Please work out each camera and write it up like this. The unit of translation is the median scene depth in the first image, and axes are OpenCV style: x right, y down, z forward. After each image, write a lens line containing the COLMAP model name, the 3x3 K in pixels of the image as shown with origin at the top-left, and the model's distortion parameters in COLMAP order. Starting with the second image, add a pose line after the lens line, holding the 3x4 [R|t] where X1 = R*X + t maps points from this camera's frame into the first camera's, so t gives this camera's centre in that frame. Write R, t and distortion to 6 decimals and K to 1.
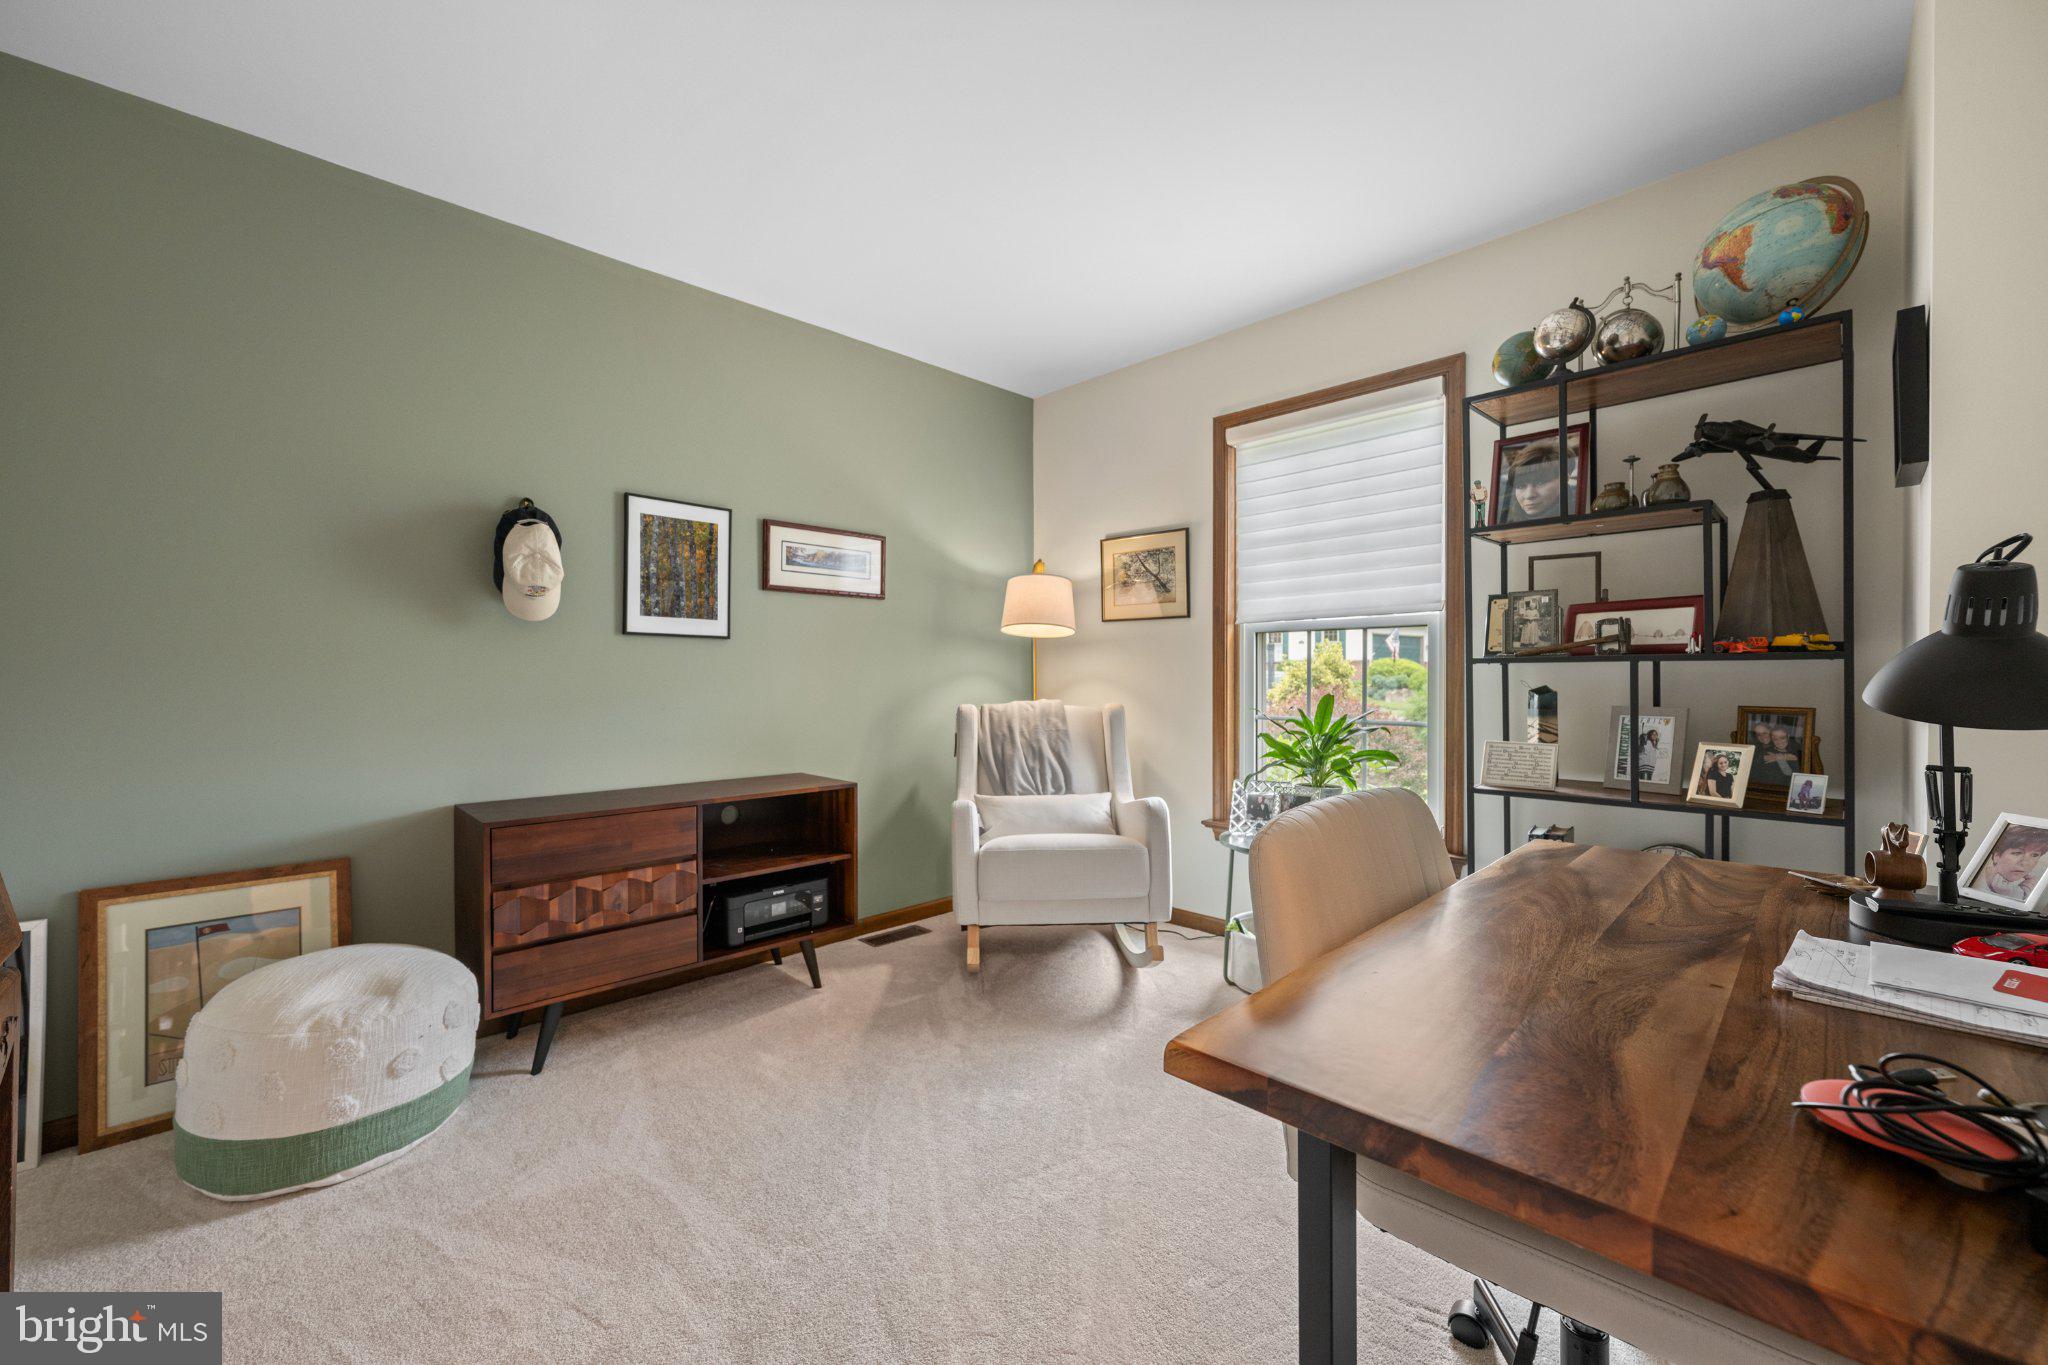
lens RADIAL K [[816.1, 0, 1017.4], [0, 816.1, 680.7], [0, 0, 1]] dist [-0.003051, 0.000526]
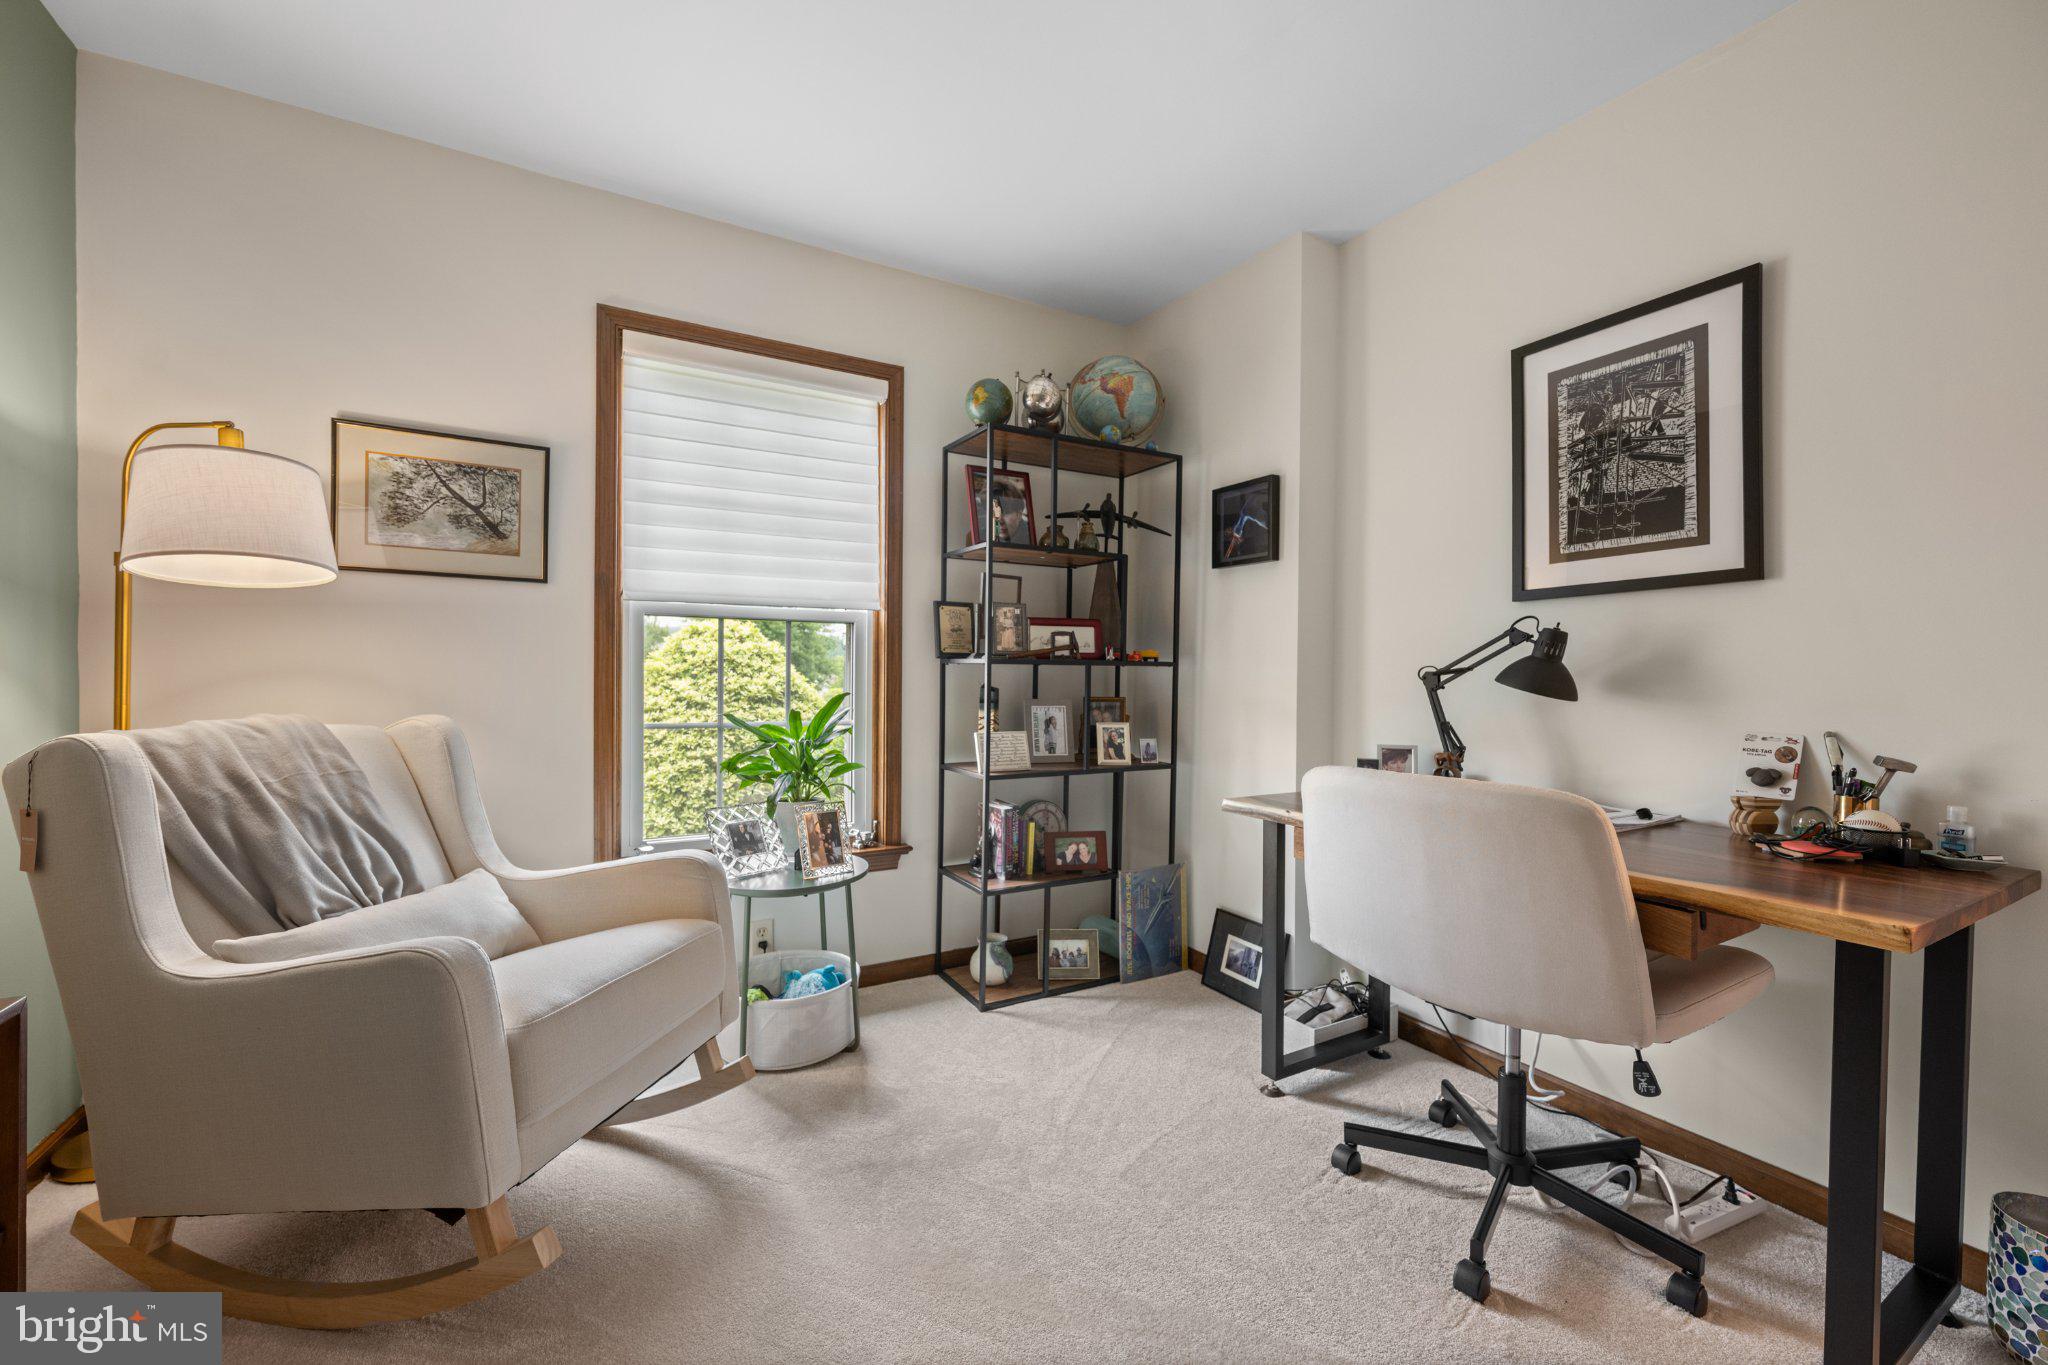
lens RADIAL K [[816.1, 0, 1021.3], [0, 816.1, 677.6], [0, 0, 1]] dist [-0.003051, 0.000526]
pose [[0.253978, 0.000604, 0.967210, -0.504992], [-0.005015, 0.999987, 0.000692, -0.003093], [-0.967197, -0.005026, 0.253977, 0.680782]]
